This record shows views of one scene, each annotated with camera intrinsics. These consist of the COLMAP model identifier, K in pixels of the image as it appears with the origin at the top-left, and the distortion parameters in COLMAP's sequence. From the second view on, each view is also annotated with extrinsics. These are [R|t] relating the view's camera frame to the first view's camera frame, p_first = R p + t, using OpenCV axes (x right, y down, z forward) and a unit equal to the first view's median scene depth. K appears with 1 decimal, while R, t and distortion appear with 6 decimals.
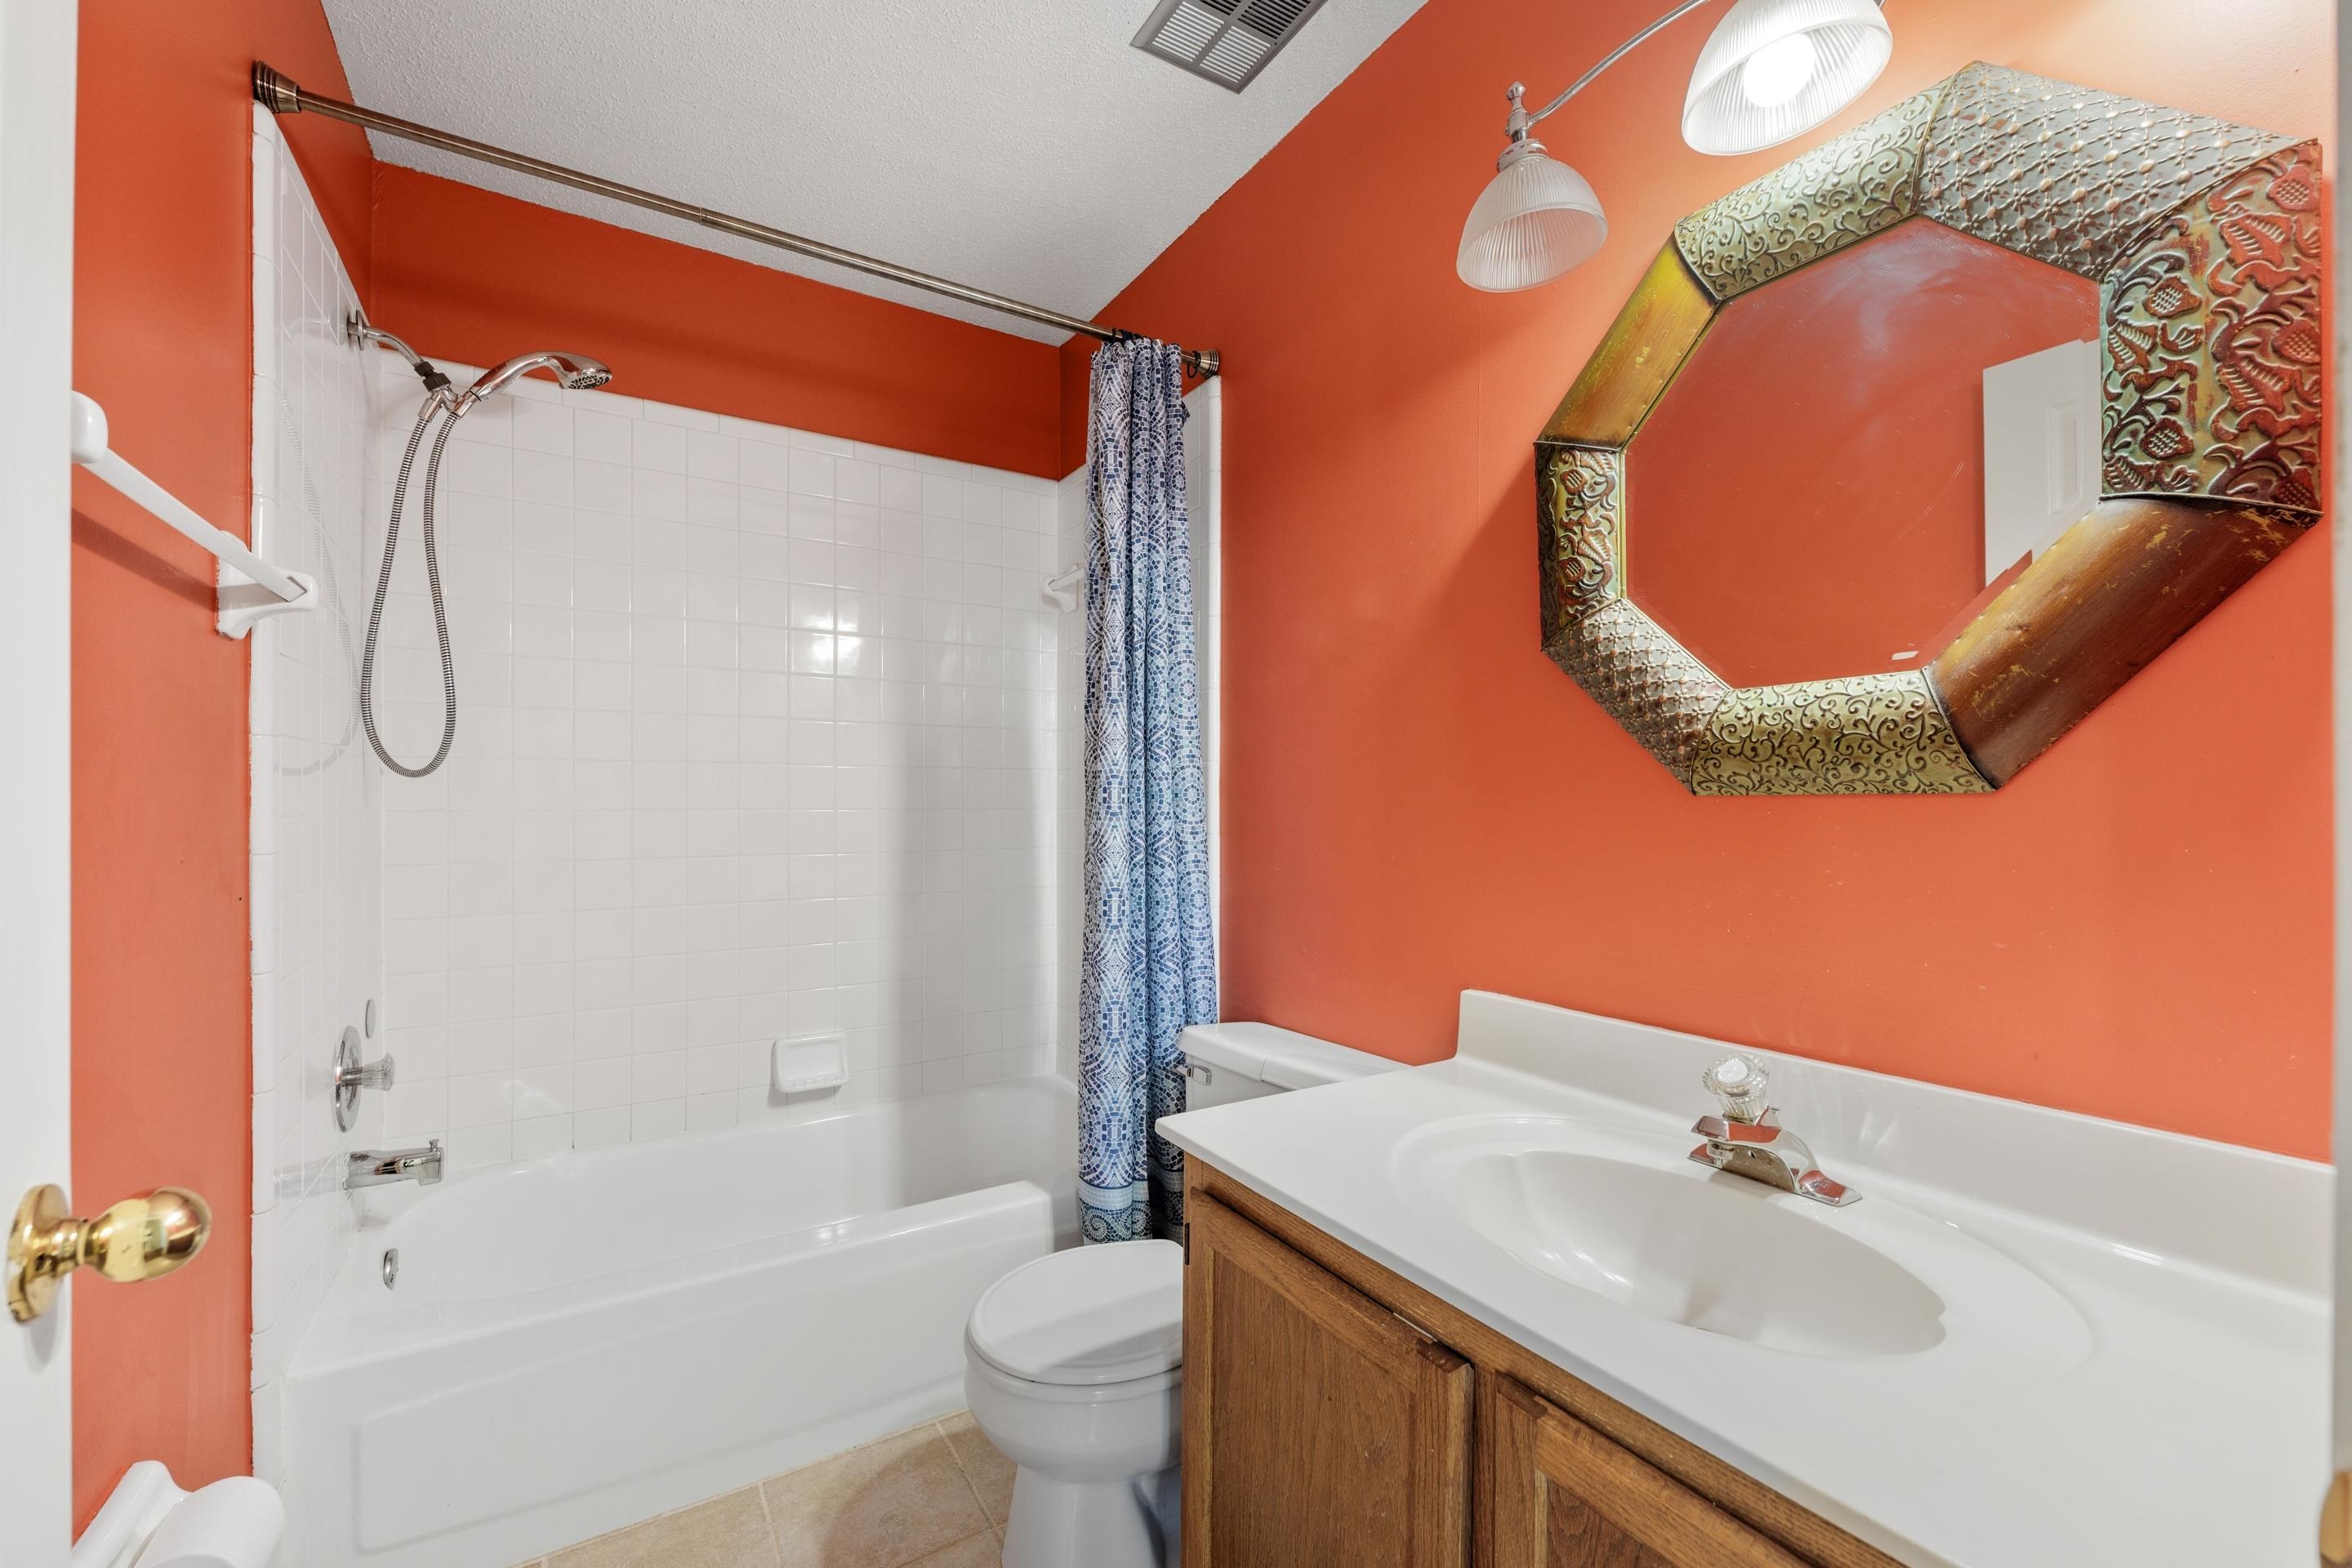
lens RADIAL K [[962.7, 0, 1179.1], [0, 962.7, 791.2], [0, 0, 1]] dist [0.002606, -0.000676]
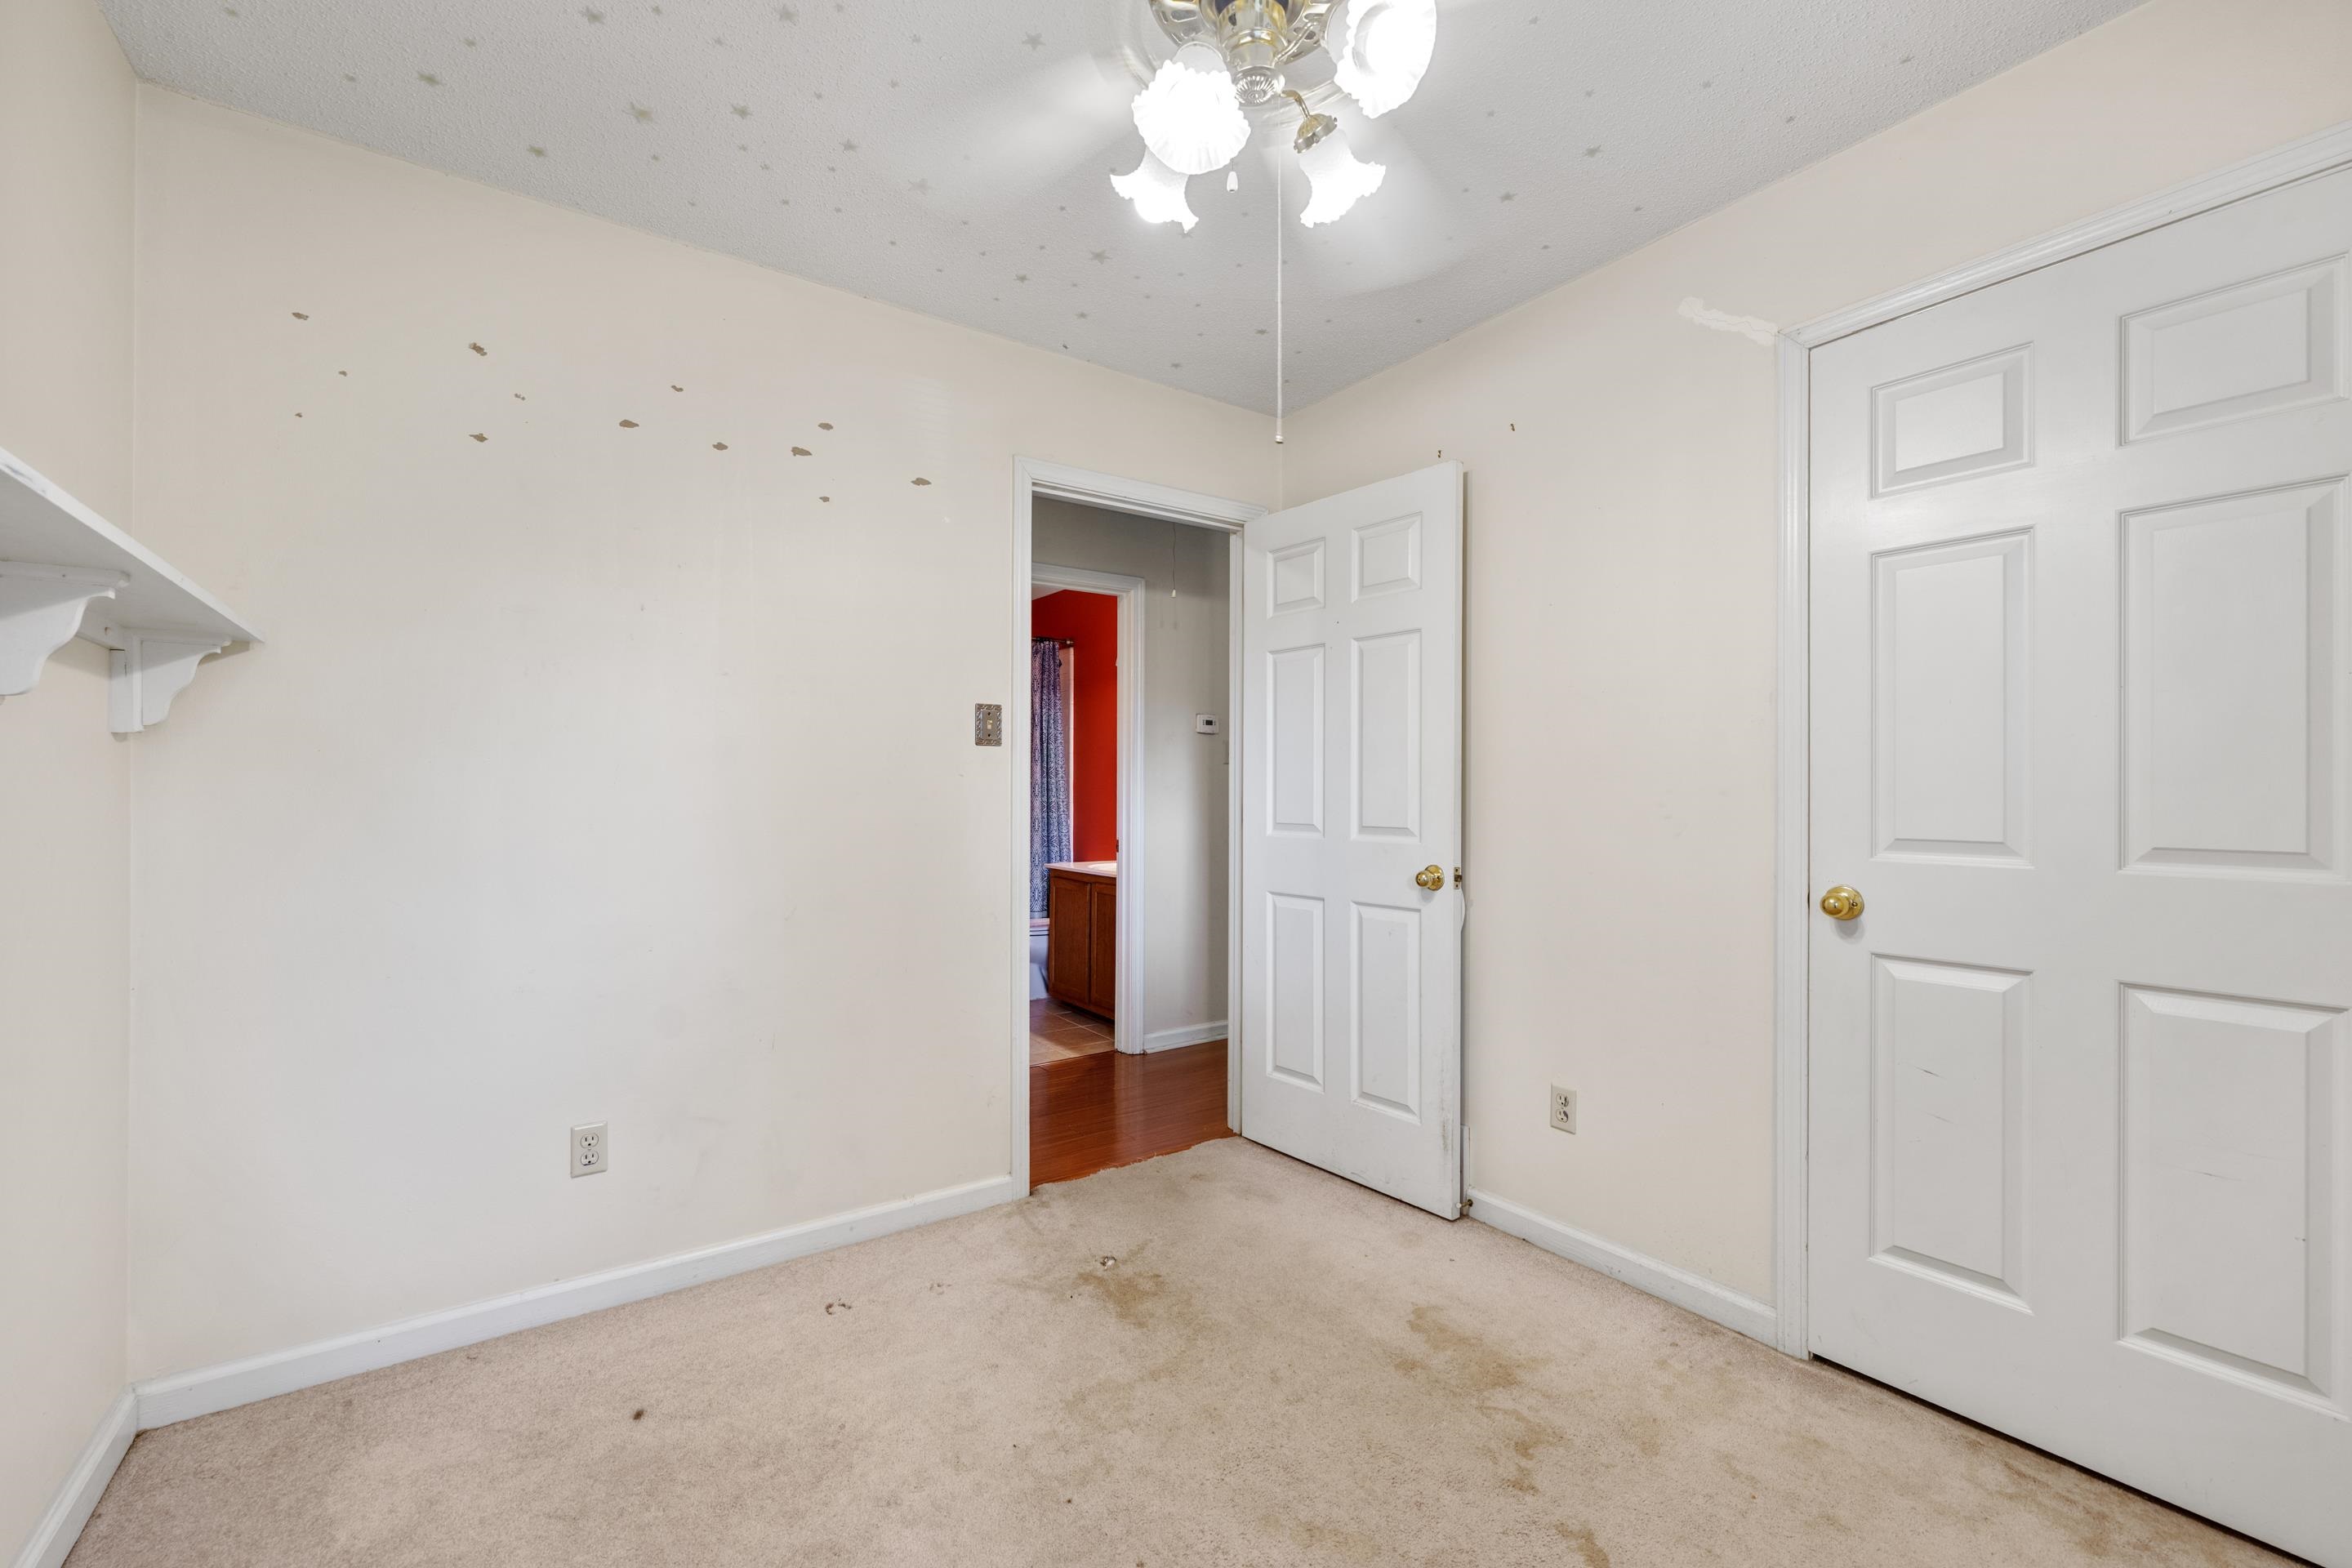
lens RADIAL K [[962.7, 0, 1179.1], [0, 962.7, 788.0], [0, 0, 1]] dist [0.002606, -0.000676]
pose [[0.998674, -0.013042, 0.049798, 0.219589], [0.012555, 0.999870, 0.010093, -0.032005], [-0.049923, -0.009454, 0.998708, -2.002509]]
